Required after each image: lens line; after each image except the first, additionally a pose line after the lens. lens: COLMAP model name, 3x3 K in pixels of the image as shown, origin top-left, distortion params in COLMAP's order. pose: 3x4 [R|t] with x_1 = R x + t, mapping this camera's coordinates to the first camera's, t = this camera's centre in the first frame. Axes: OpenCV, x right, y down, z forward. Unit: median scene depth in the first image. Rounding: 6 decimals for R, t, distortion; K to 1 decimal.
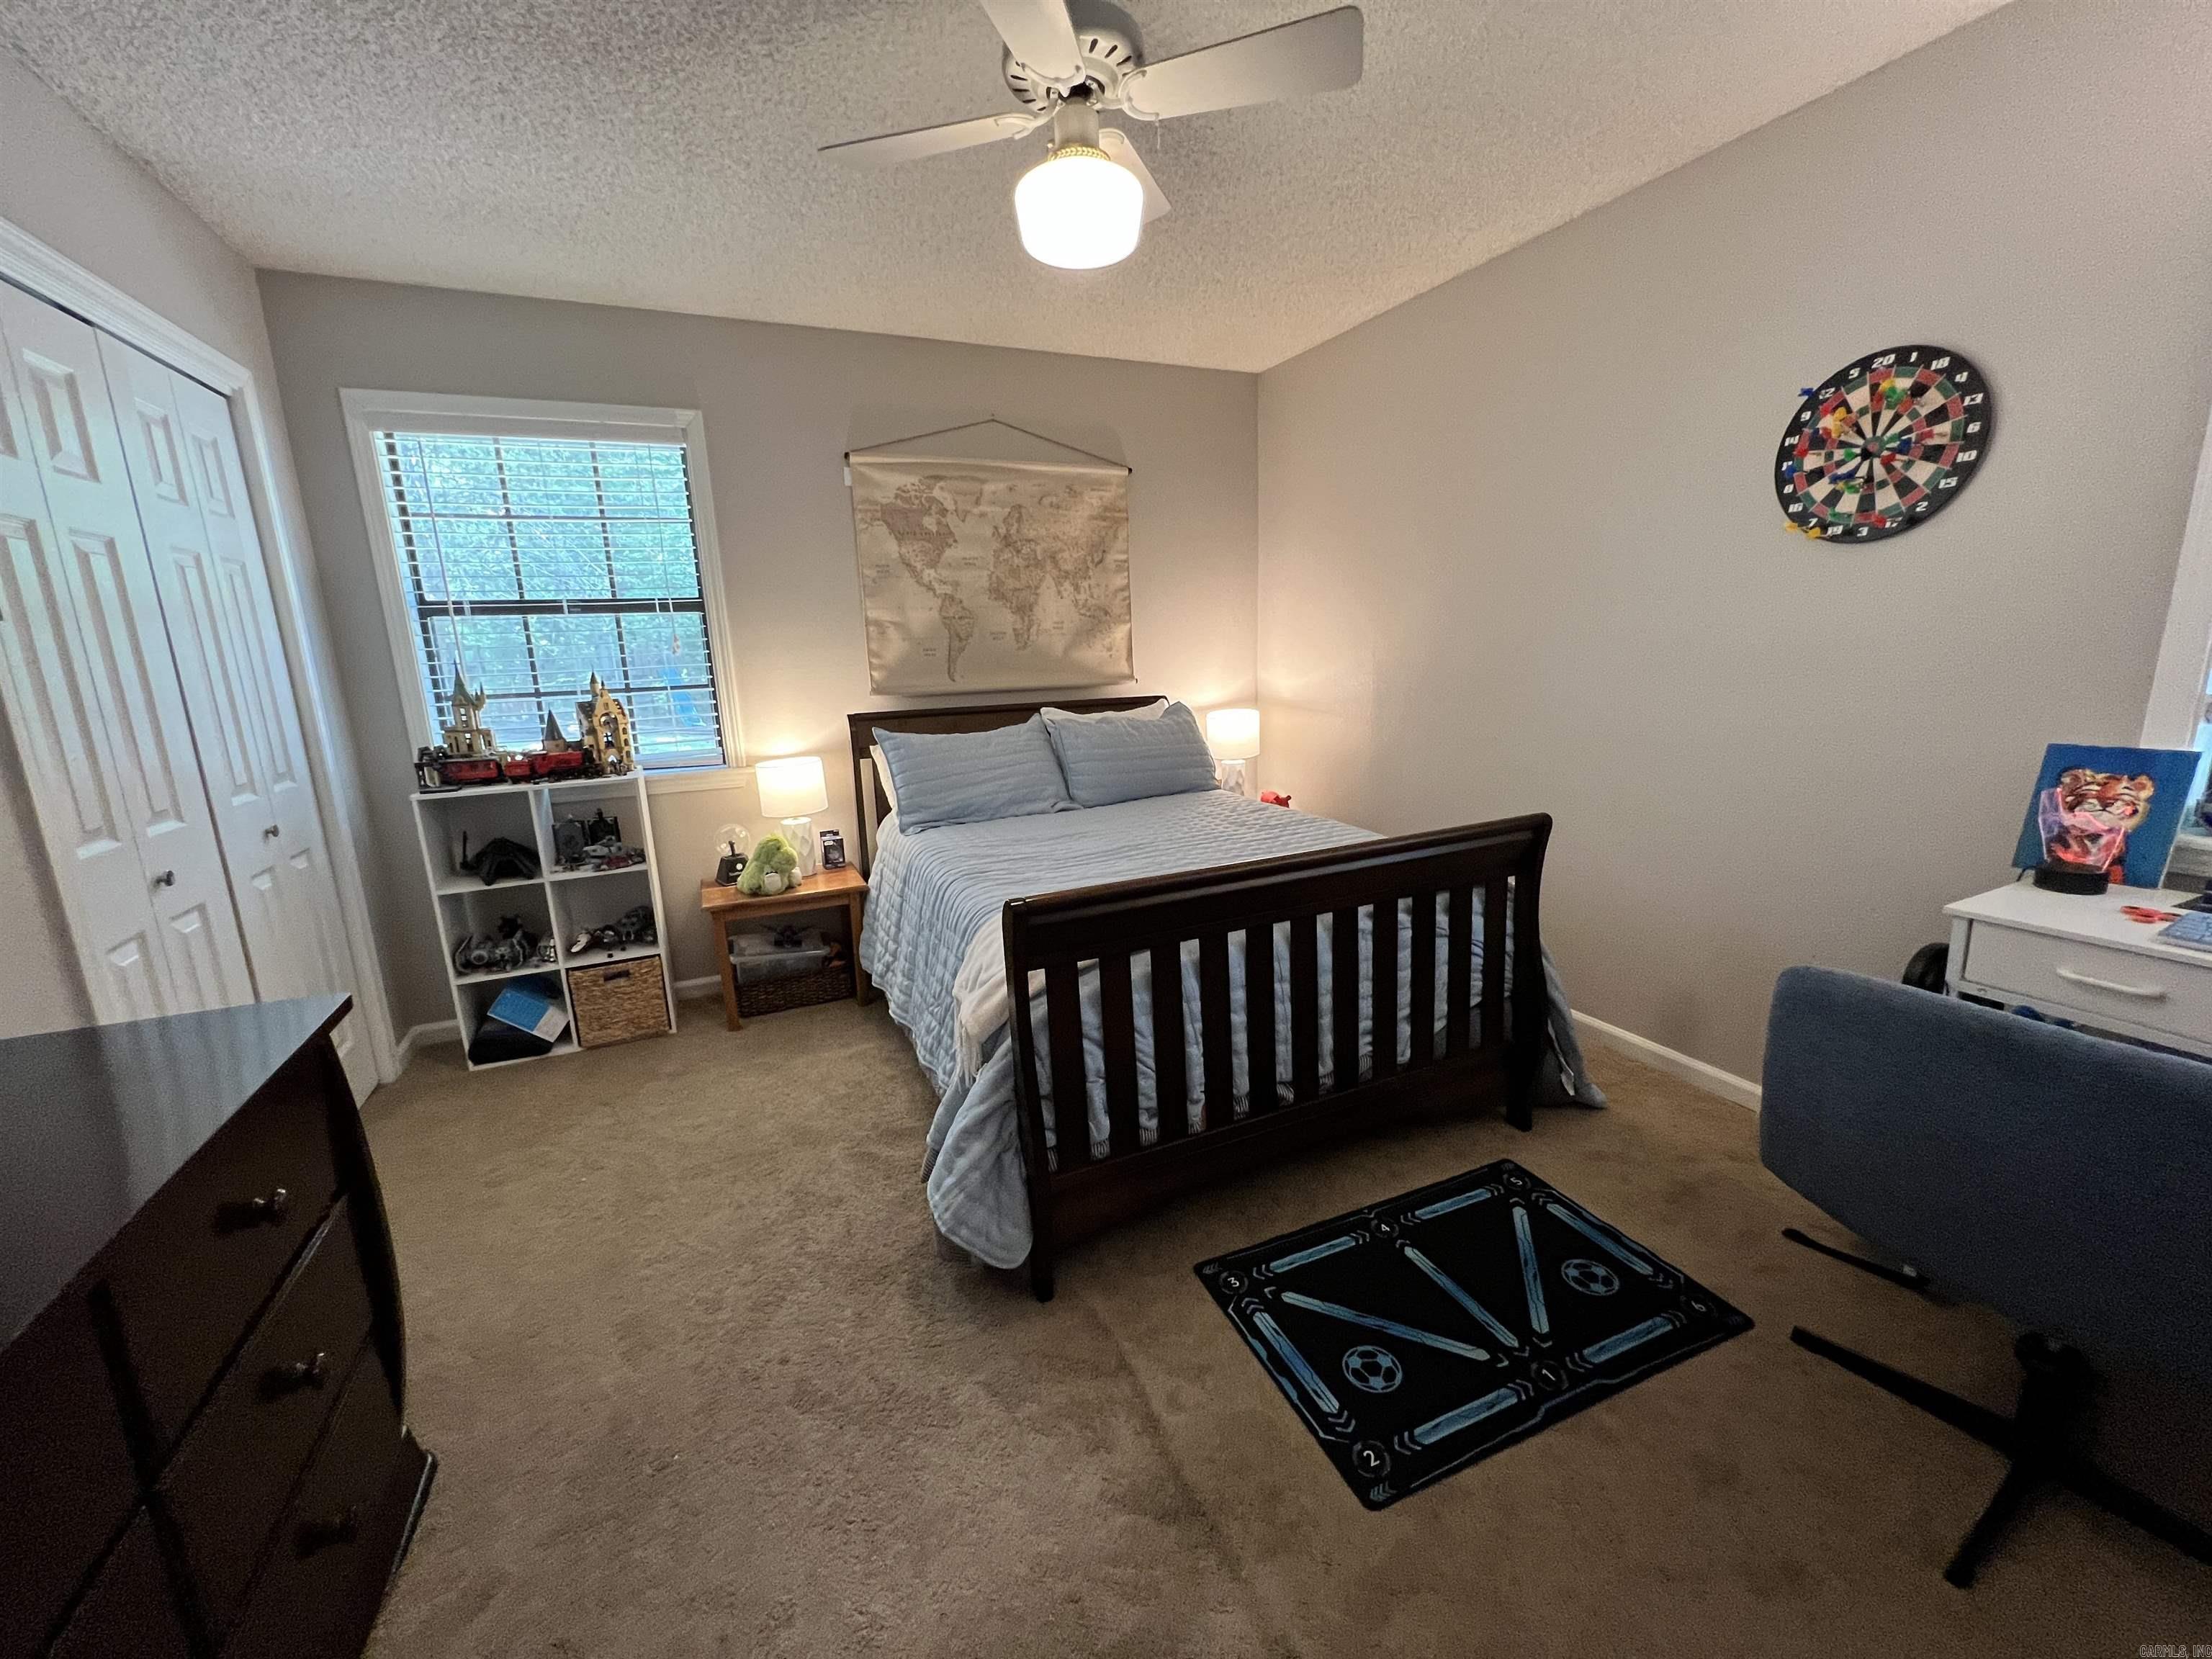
lens RADIAL K [[884.0, 0, 1092.2], [0, 884.0, 830.7], [0, 0, 1]] dist [-0.002538, 0.000757]
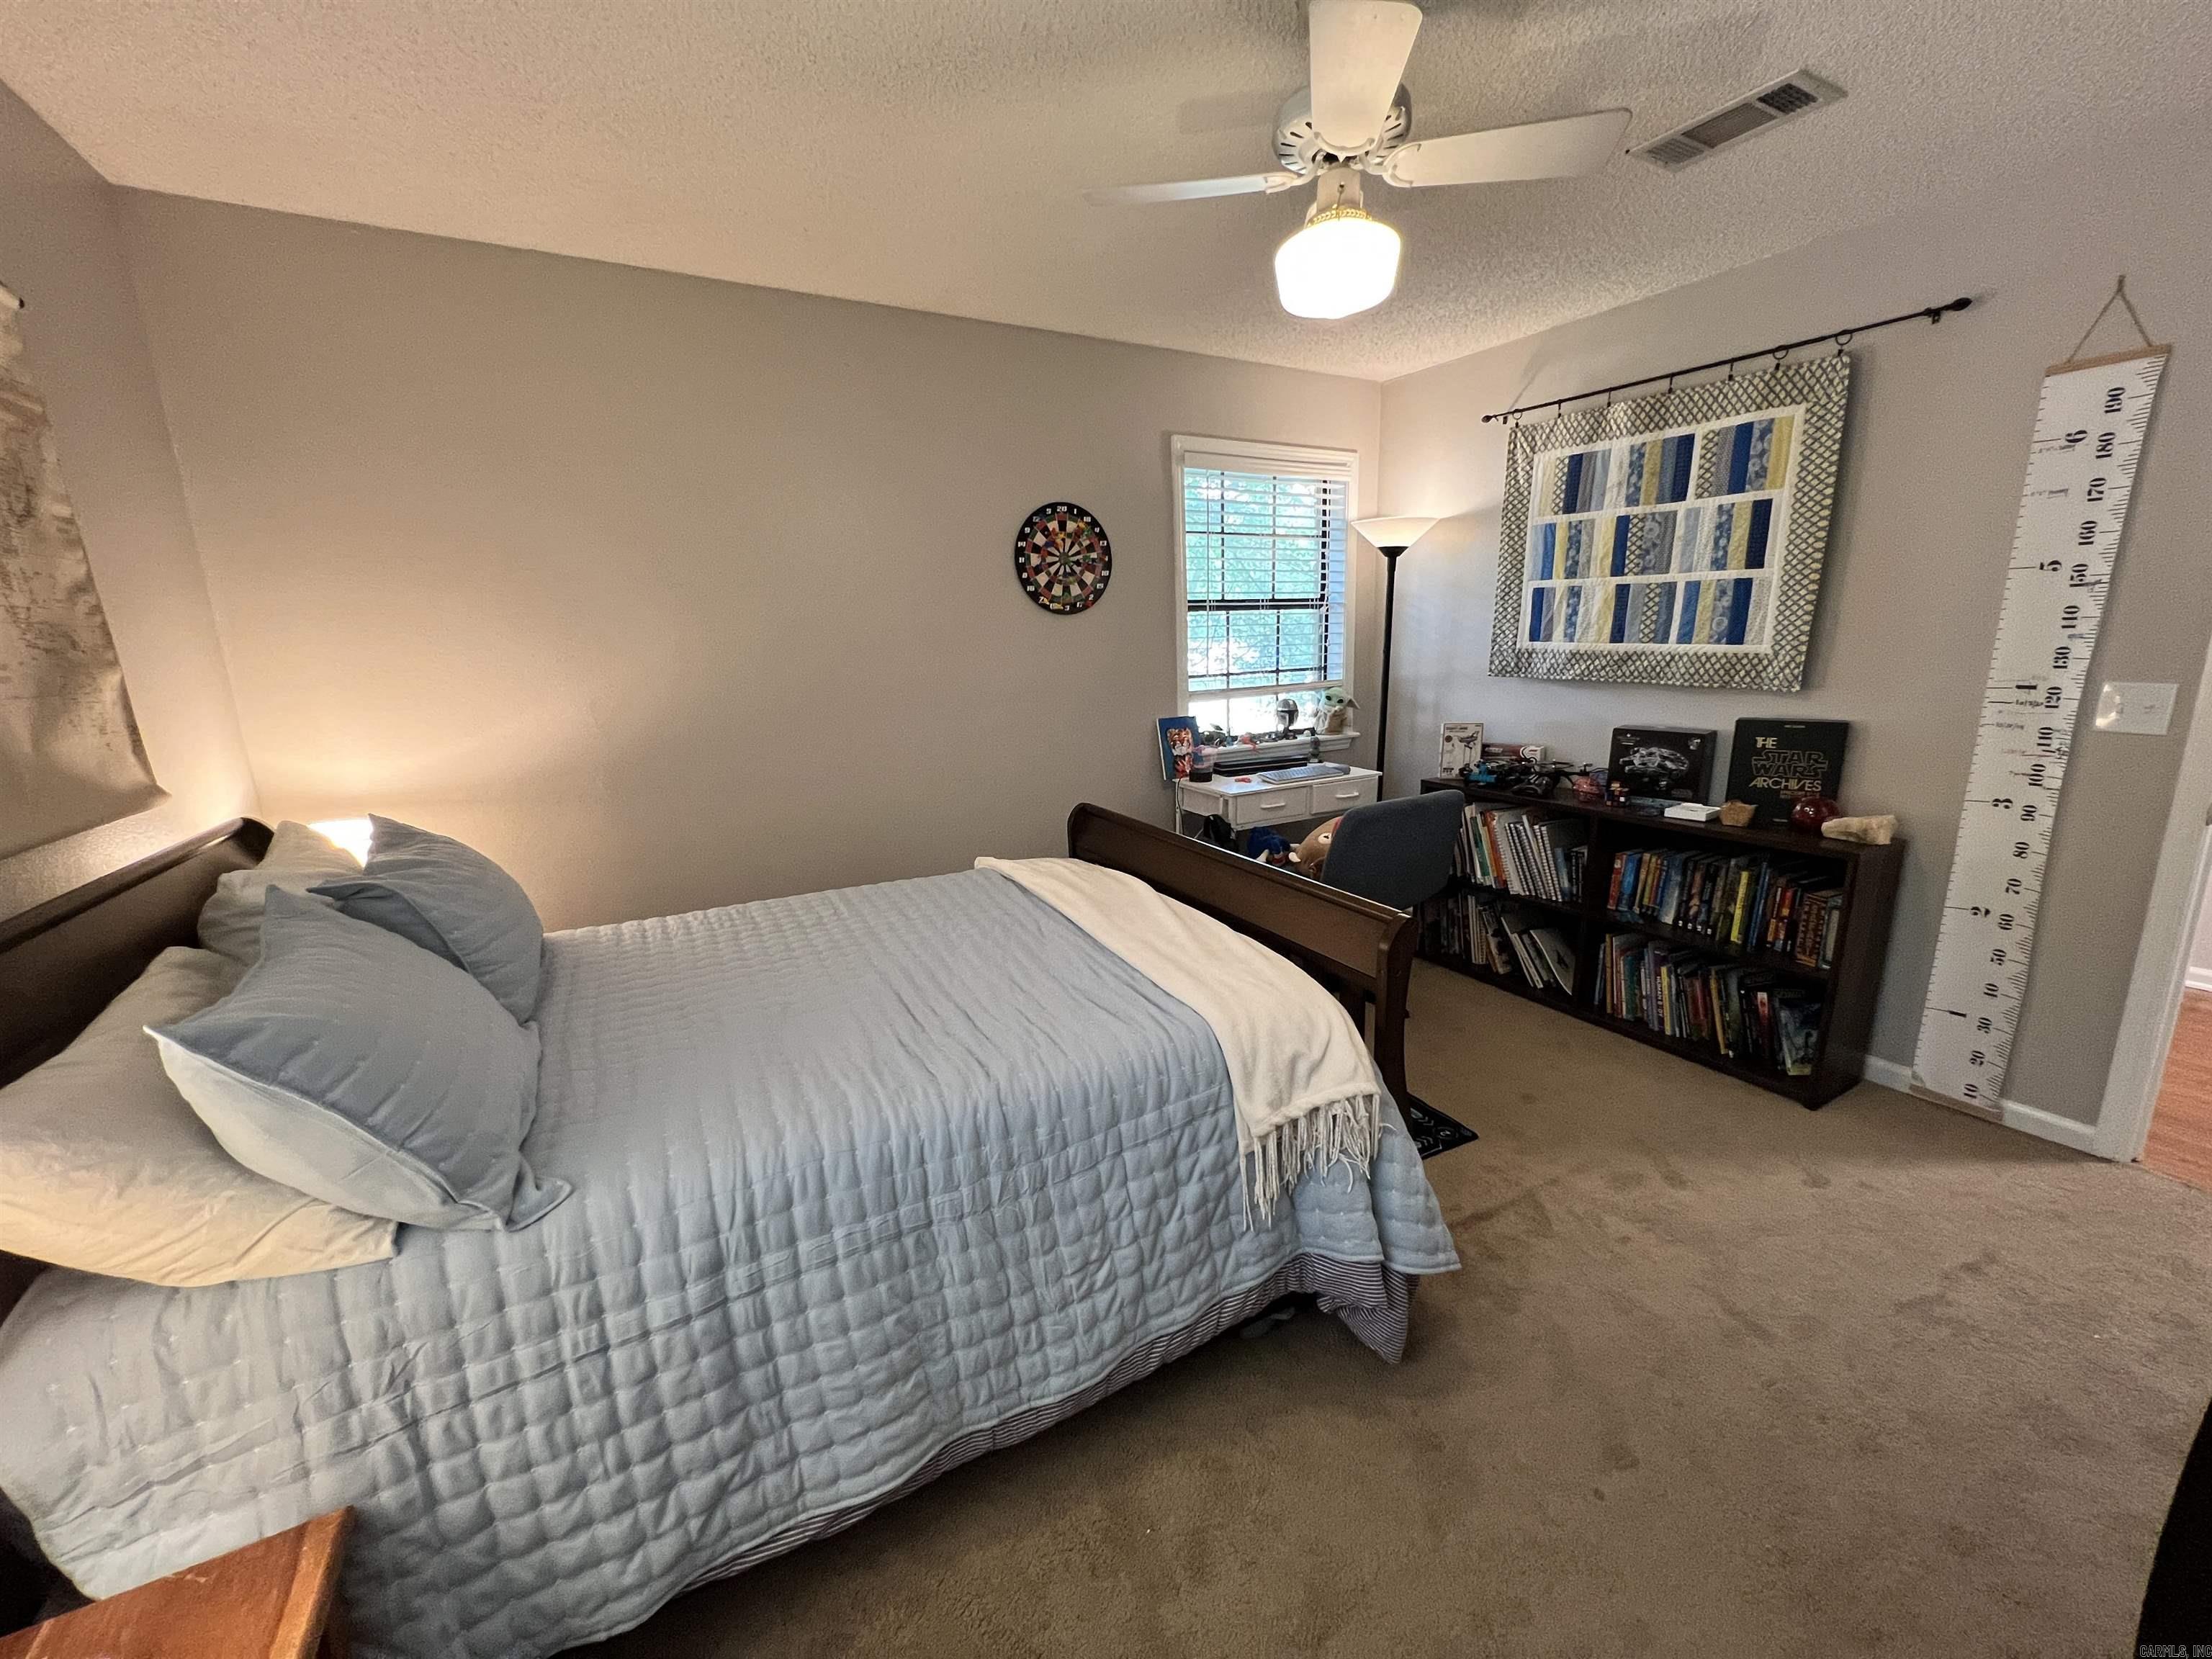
lens RADIAL K [[884.0, 0, 1110.5], [0, 884.0, 828.2], [0, 0, 1]] dist [-0.002538, 0.000757]
pose [[-0.100936, -0.175833, 0.979232, -0.855706], [0.240800, 0.950676, 0.195526, -0.250996], [-0.965312, 0.255535, -0.053616, 1.124113]]
